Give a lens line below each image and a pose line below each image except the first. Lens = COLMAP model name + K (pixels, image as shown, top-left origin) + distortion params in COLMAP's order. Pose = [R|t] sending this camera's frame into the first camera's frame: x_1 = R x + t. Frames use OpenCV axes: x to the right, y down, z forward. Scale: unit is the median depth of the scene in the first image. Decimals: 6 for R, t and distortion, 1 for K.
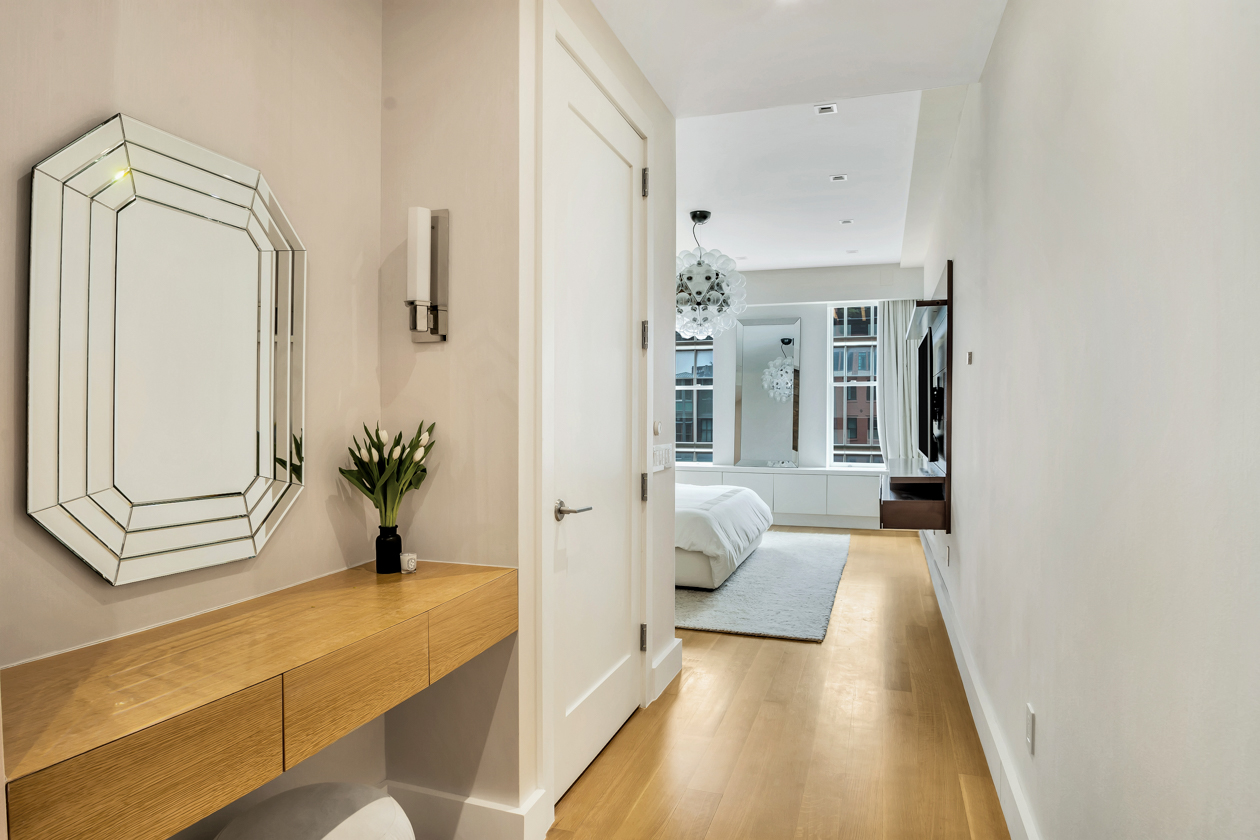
lens RADIAL K [[735.2, 0, 631.7], [0, 735.2, 414.0], [0, 0, 1]] dist [-0.005663, -0.000204]
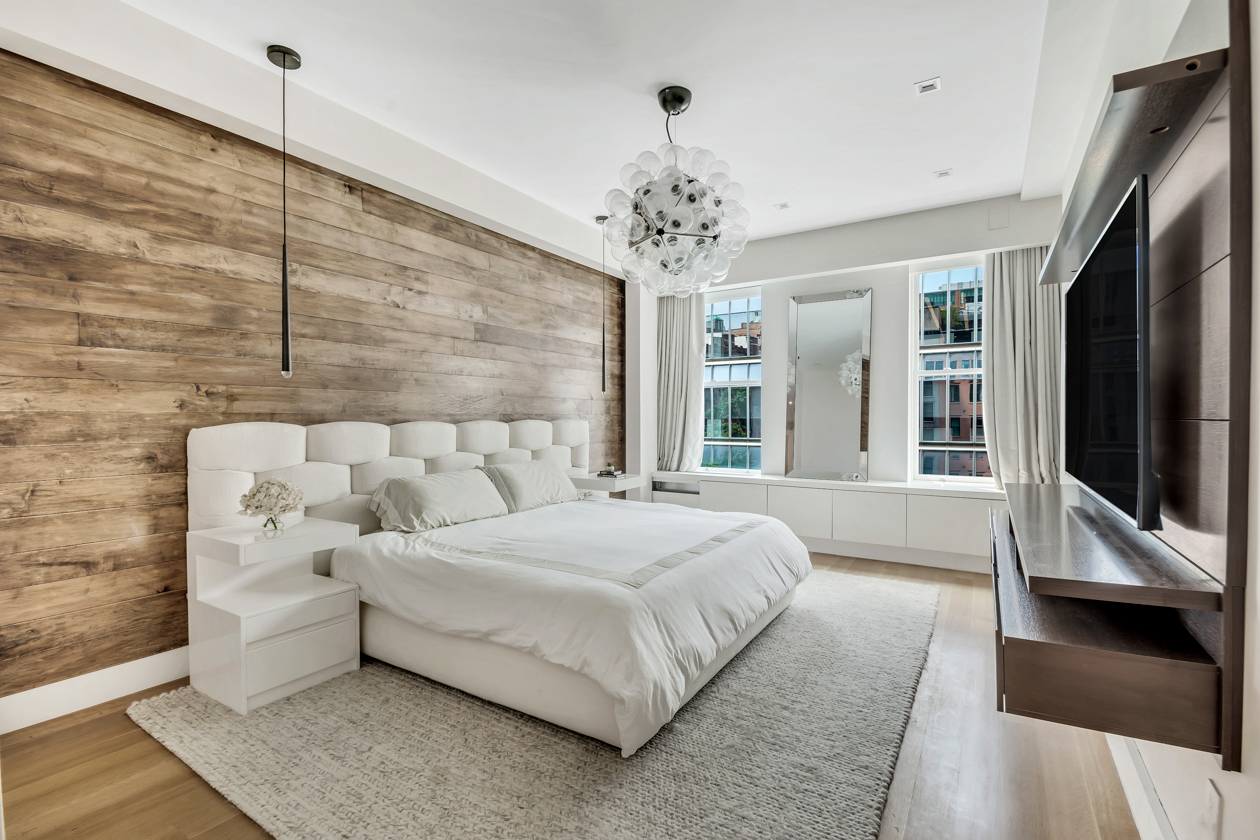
lens RADIAL K [[556.9, 0, 634.0], [0, 556.9, 422.5], [0, 0, 1]] dist [0.003542, -0.000400]
pose [[0.973011, -0.001086, -0.230754, 0.126795], [0.003998, 0.999918, 0.012151, 0.002351], [0.230722, -0.012746, 0.972936, 0.387148]]
